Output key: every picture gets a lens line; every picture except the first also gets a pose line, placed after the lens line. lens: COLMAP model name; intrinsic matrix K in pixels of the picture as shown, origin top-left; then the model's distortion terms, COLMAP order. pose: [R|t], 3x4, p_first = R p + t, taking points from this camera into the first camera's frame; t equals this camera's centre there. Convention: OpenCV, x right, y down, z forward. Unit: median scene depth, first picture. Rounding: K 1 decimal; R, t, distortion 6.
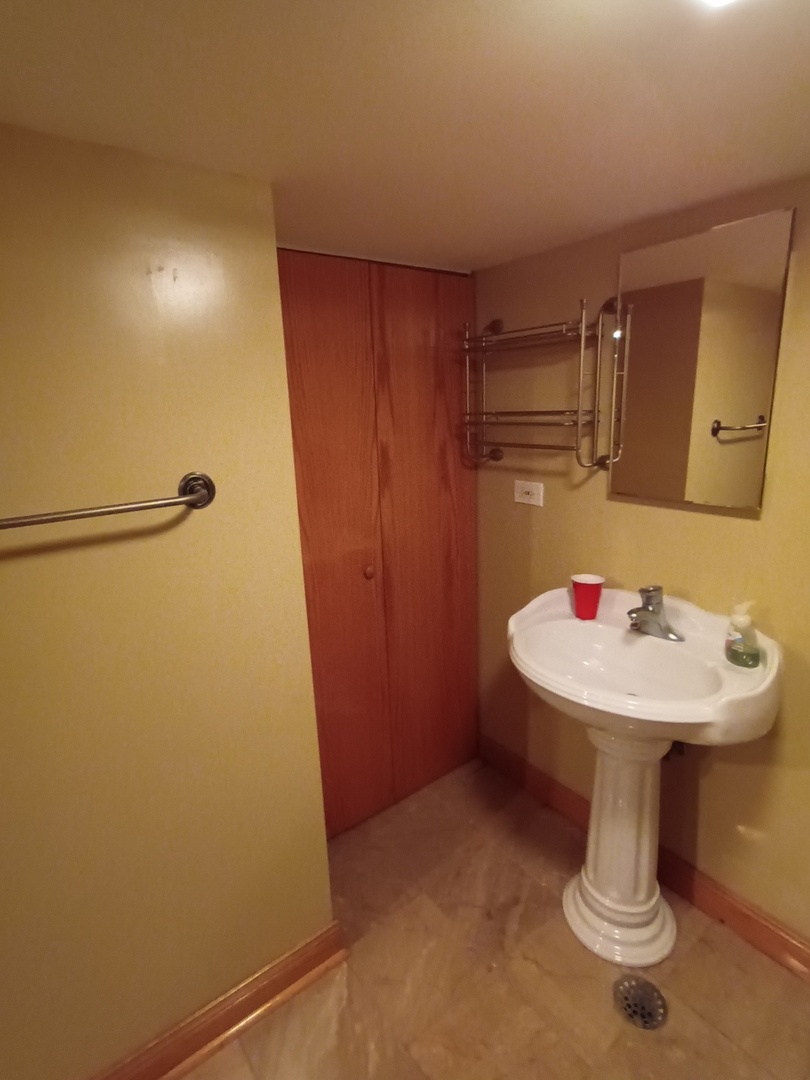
lens RADIAL K [[549.7, 0, 406.8], [0, 549.7, 533.0], [0, 0, 1]] dist [0.003372, -0.002596]
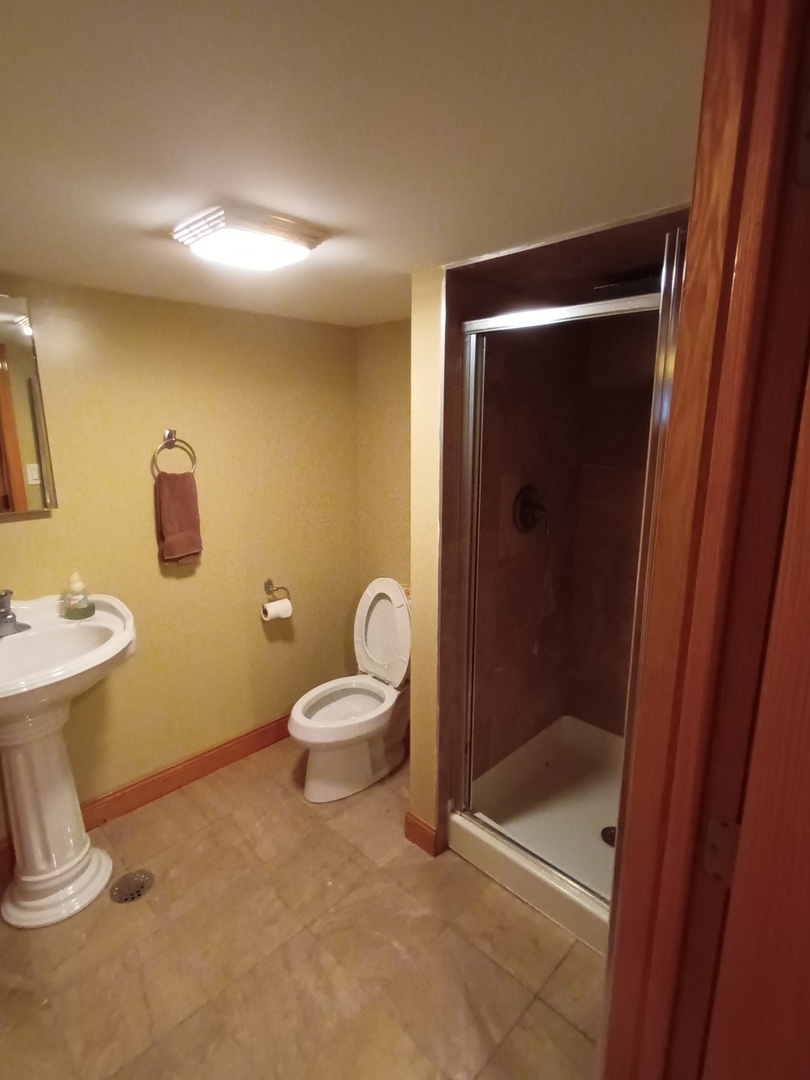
lens RADIAL K [[549.7, 0, 406.8], [0, 549.7, 533.0], [0, 0, 1]] dist [0.003372, -0.002596]
pose [[-0.154079, -0.149257, 0.976720, -0.809332], [0.237115, 0.954052, 0.183199, -0.025220], [-0.959185, 0.259822, -0.111609, 0.308147]]
